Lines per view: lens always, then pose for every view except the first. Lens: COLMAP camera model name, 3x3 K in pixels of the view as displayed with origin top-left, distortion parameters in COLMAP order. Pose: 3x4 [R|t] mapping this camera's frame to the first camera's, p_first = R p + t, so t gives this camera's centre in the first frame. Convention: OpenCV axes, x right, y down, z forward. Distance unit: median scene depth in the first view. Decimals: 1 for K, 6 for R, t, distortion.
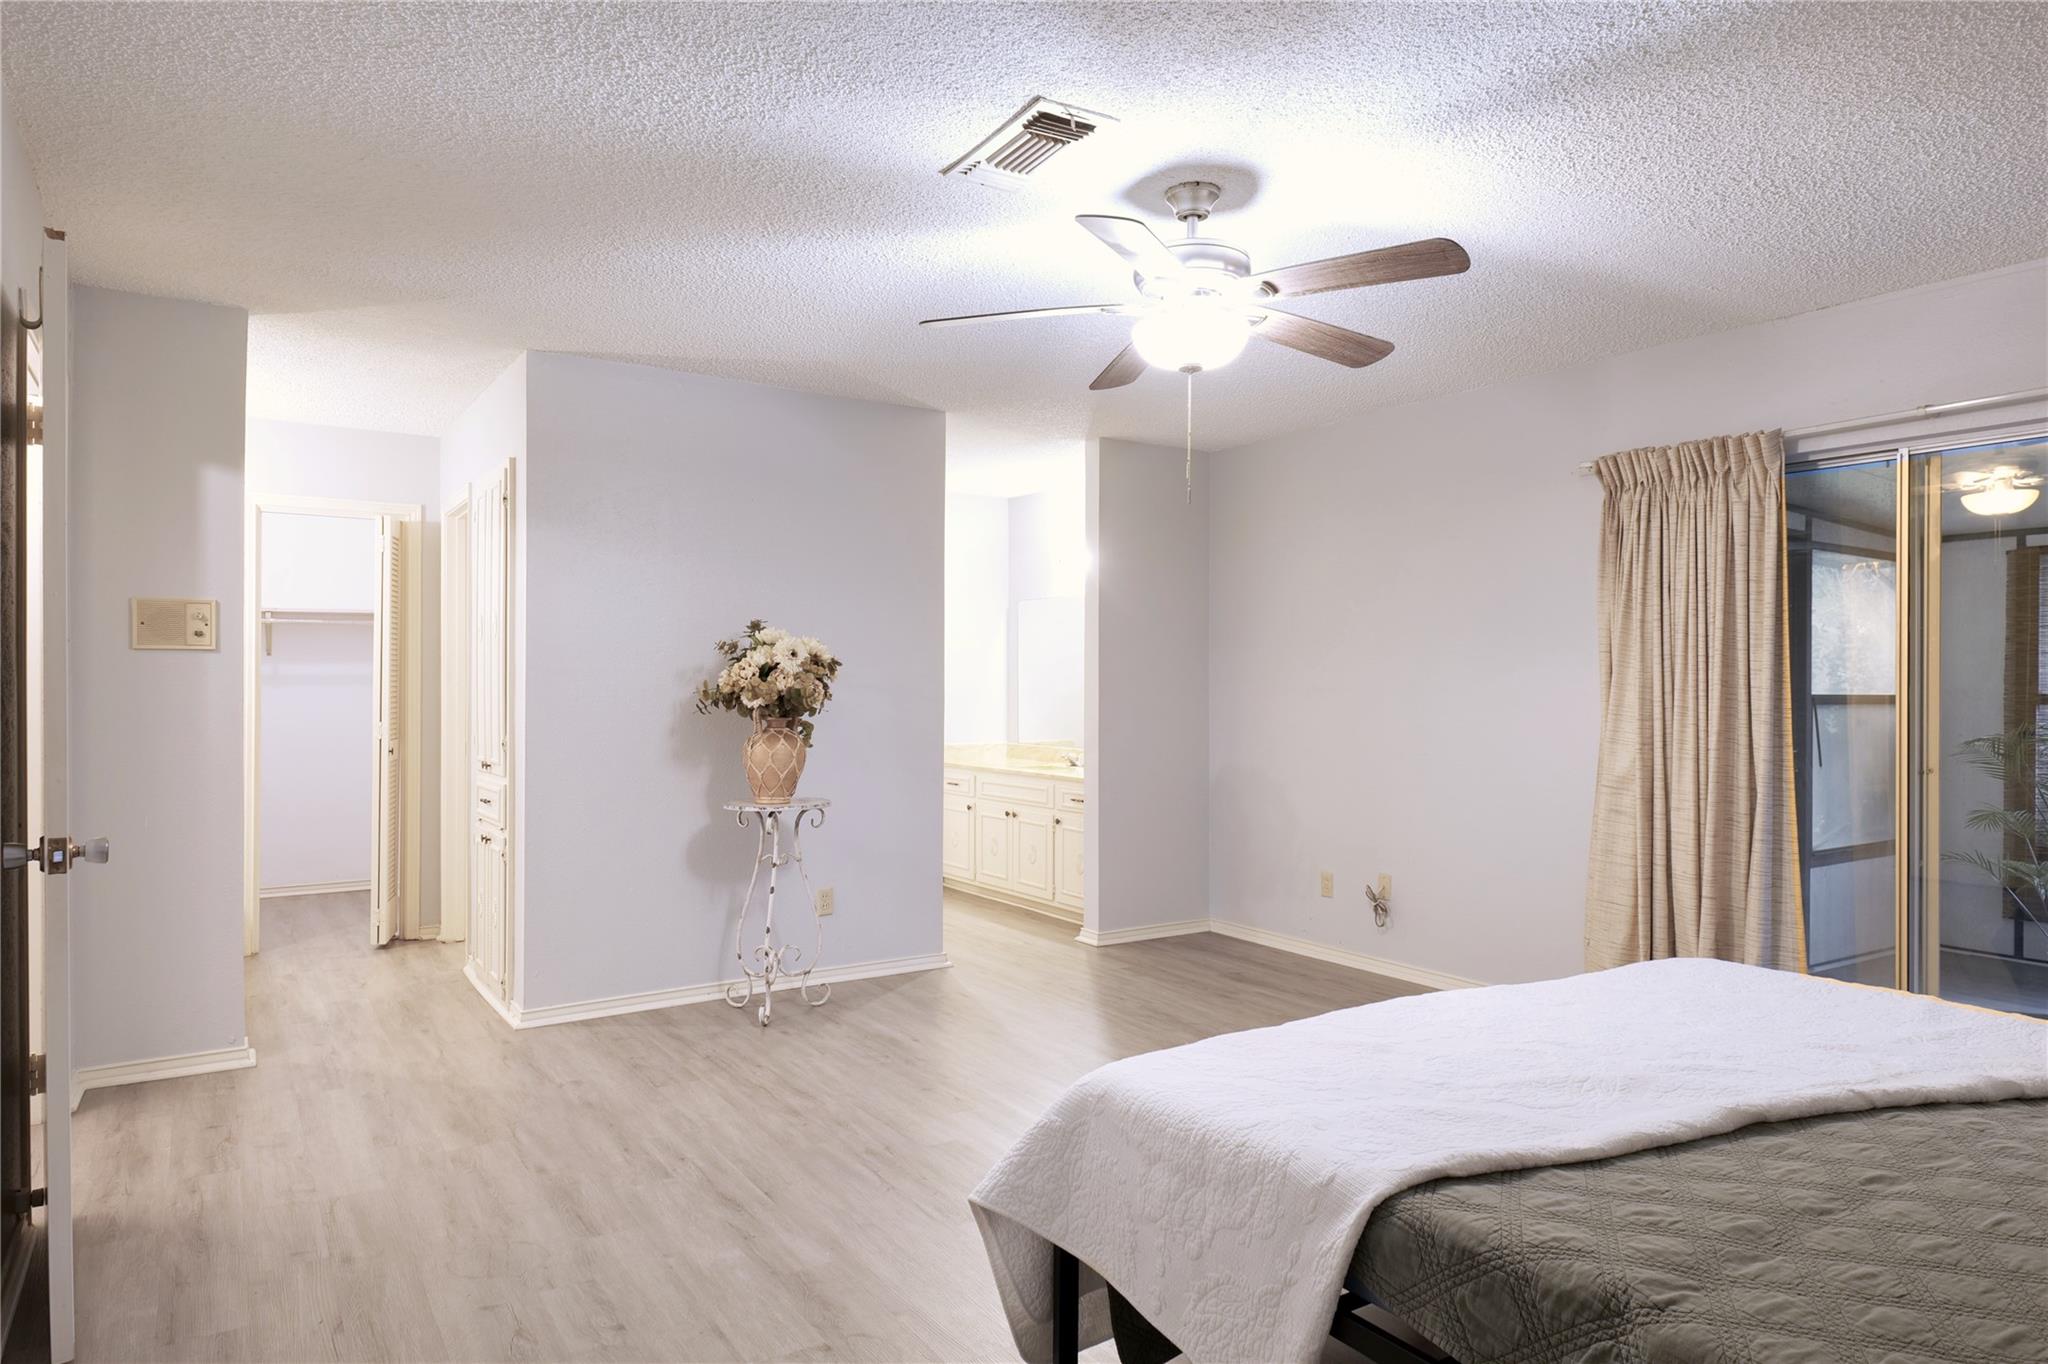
lens RADIAL K [[1203.6, 0, 1029.3], [0, 1203.6, 684.1], [0, 0, 1]] dist [0.002303, 0.000168]
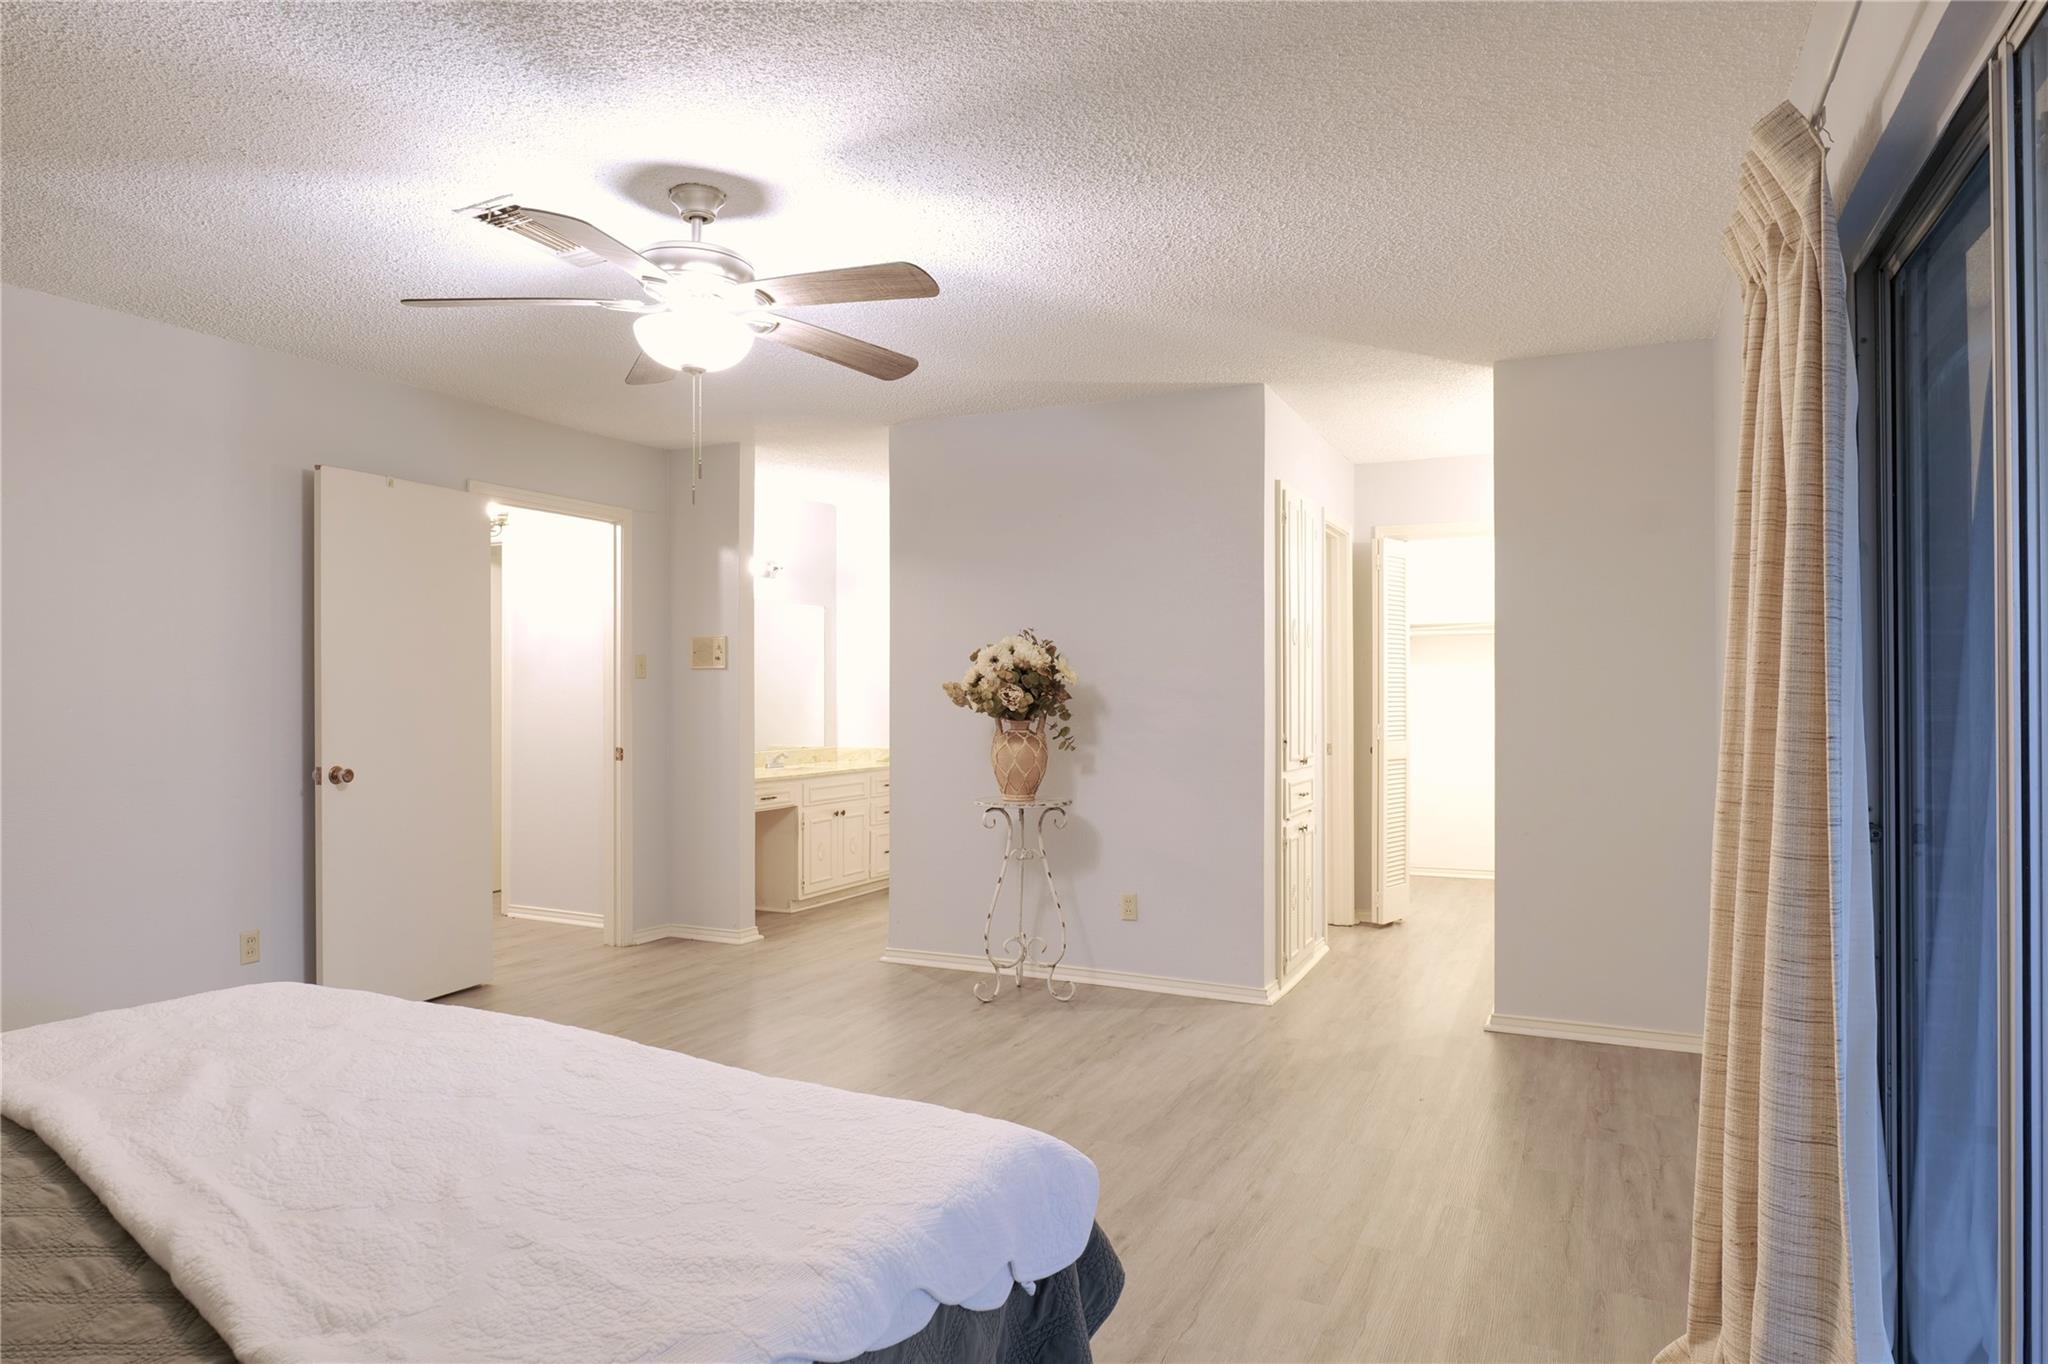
lens RADIAL K [[1203.6, 0, 1028.8], [0, 1203.6, 688.6], [0, 0, 1]] dist [0.002303, 0.000168]
pose [[0.515727, -0.003142, -0.856747, 0.738975], [0.002967, 0.999994, -0.001881, 0.001375], [0.856748, -0.001572, 0.515733, 0.471733]]
